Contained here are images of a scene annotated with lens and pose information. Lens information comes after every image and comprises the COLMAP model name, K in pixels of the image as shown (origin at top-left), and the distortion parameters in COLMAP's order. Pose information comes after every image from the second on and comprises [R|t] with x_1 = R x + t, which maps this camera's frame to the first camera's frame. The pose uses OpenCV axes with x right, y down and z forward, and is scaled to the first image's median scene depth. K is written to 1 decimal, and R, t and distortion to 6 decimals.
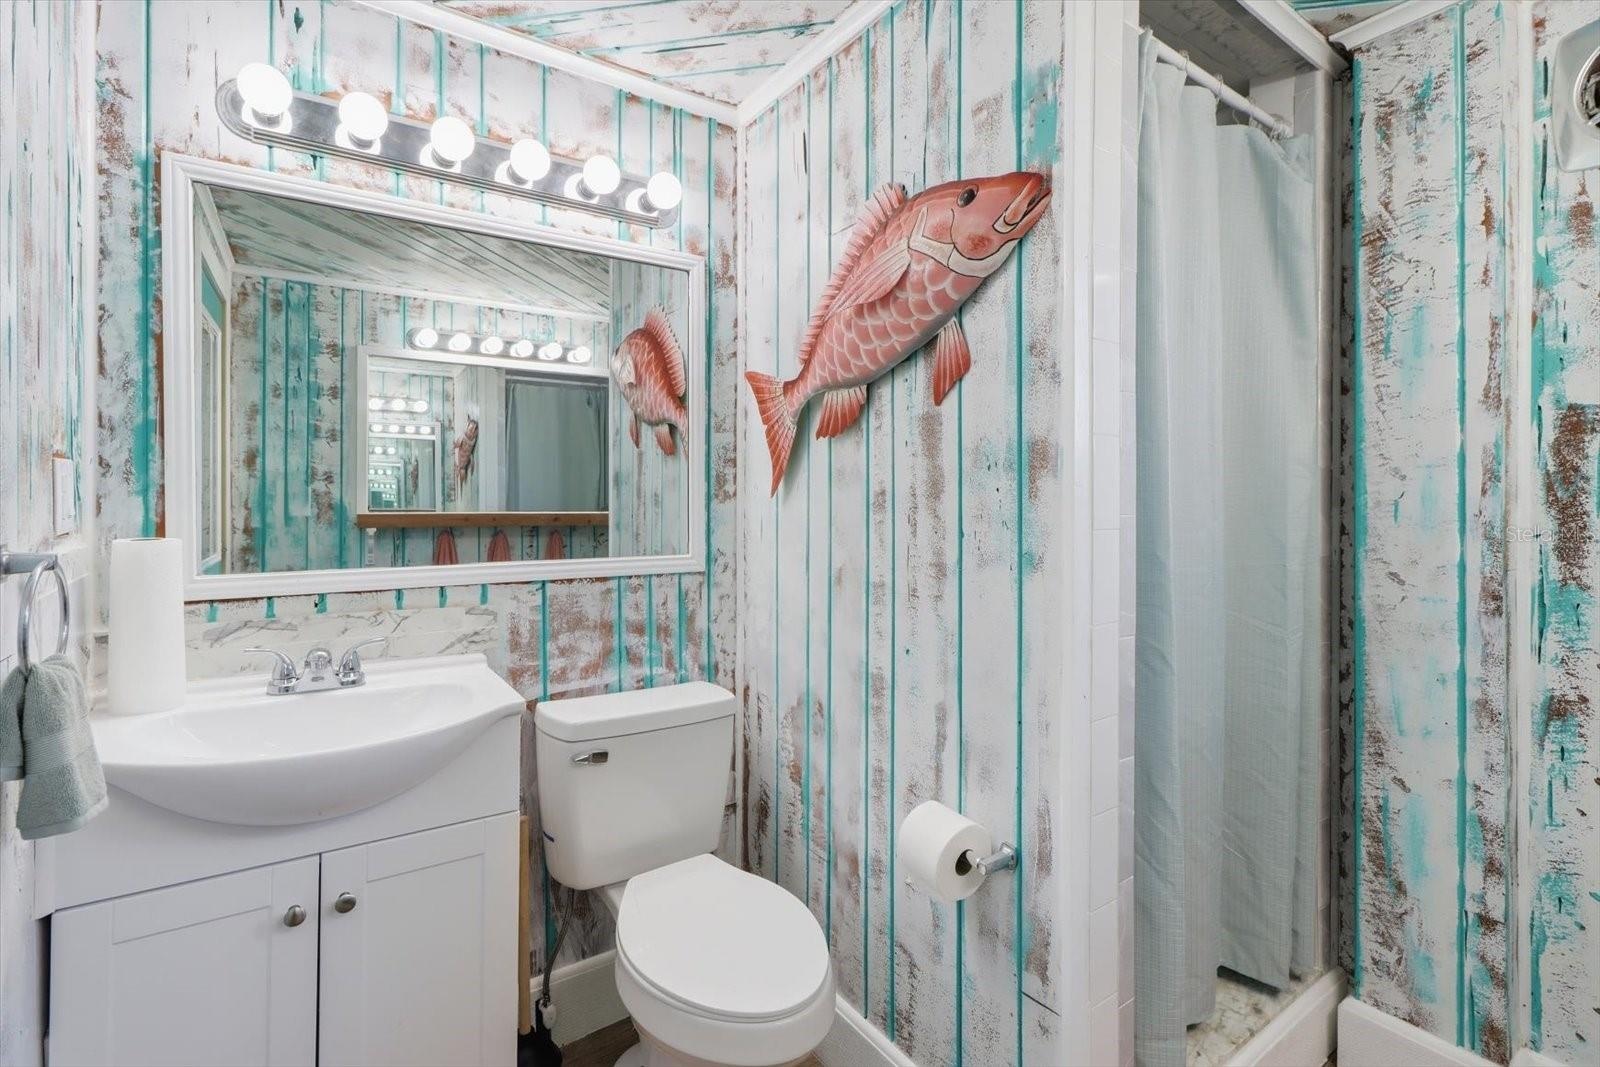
lens RADIAL K [[762.7, 0, 792.0], [0, 762.7, 504.5], [0, 0, 1]] dist [0.000118, -0.000517]
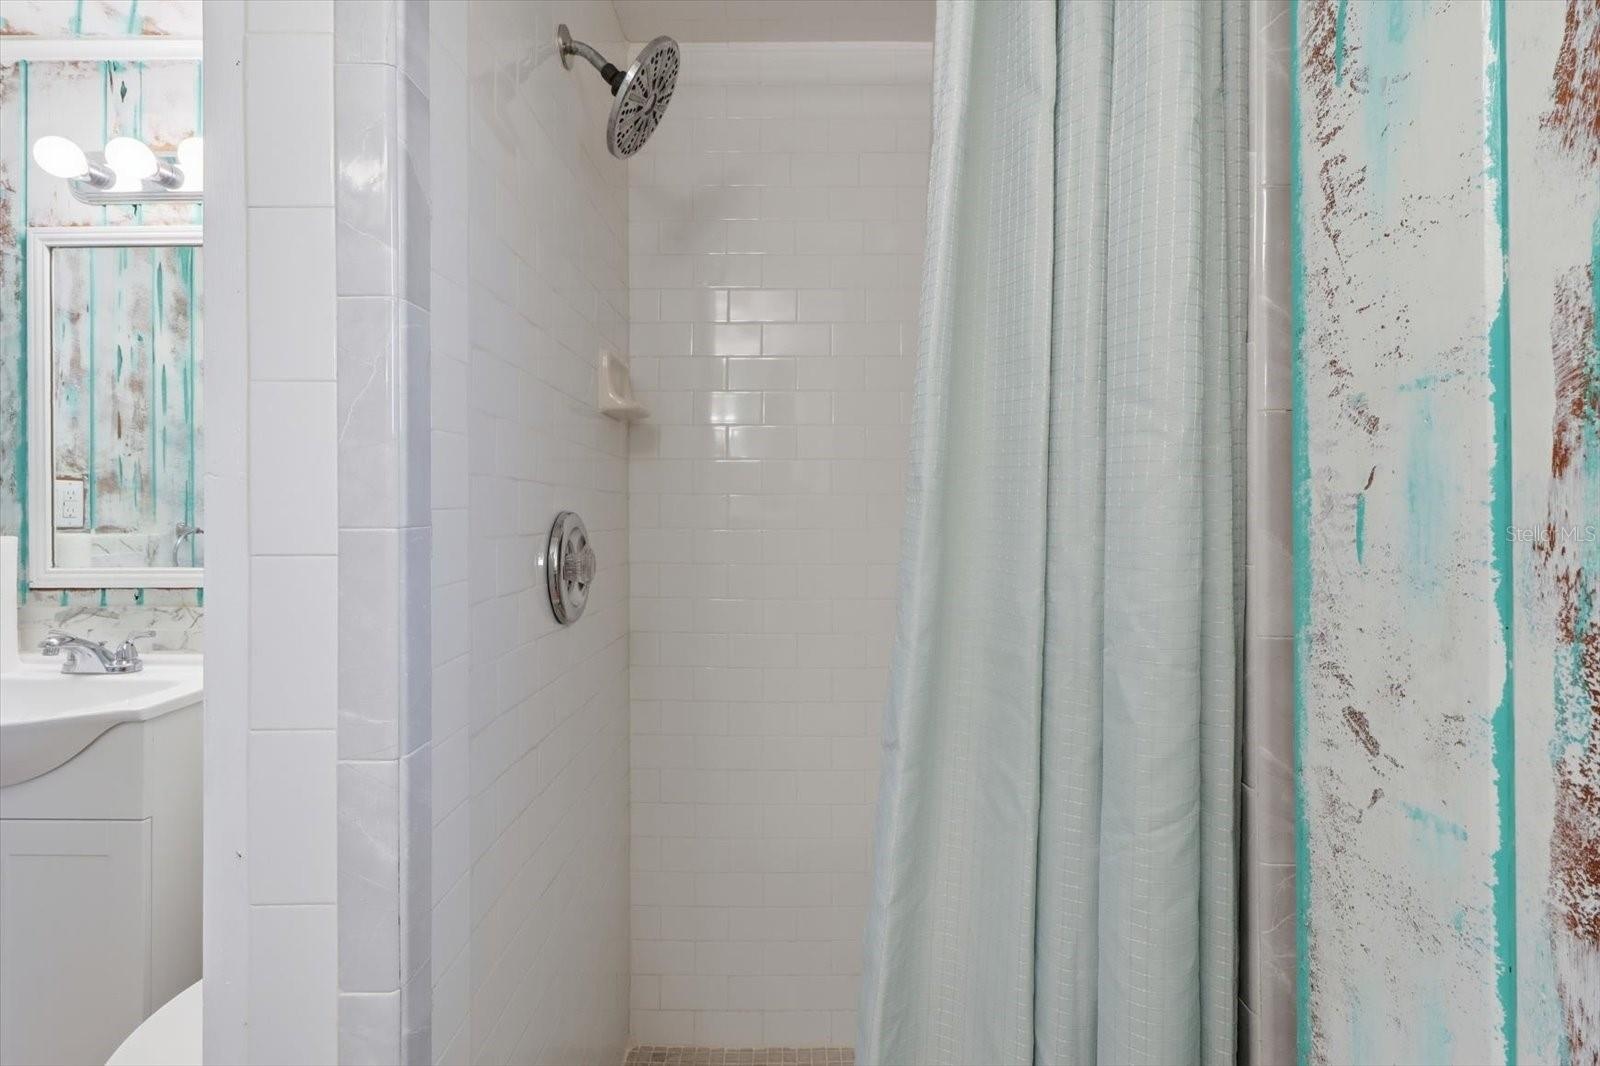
lens RADIAL K [[762.7, 0, 792.0], [0, 762.7, 504.0], [0, 0, 1]] dist [0.000118, -0.000517]
pose [[0.819802, -0.004781, -0.572627, 0.820952], [0.001888, 0.999982, -0.005646, -0.000016], [0.572644, 0.003547, 0.819797, 0.617091]]
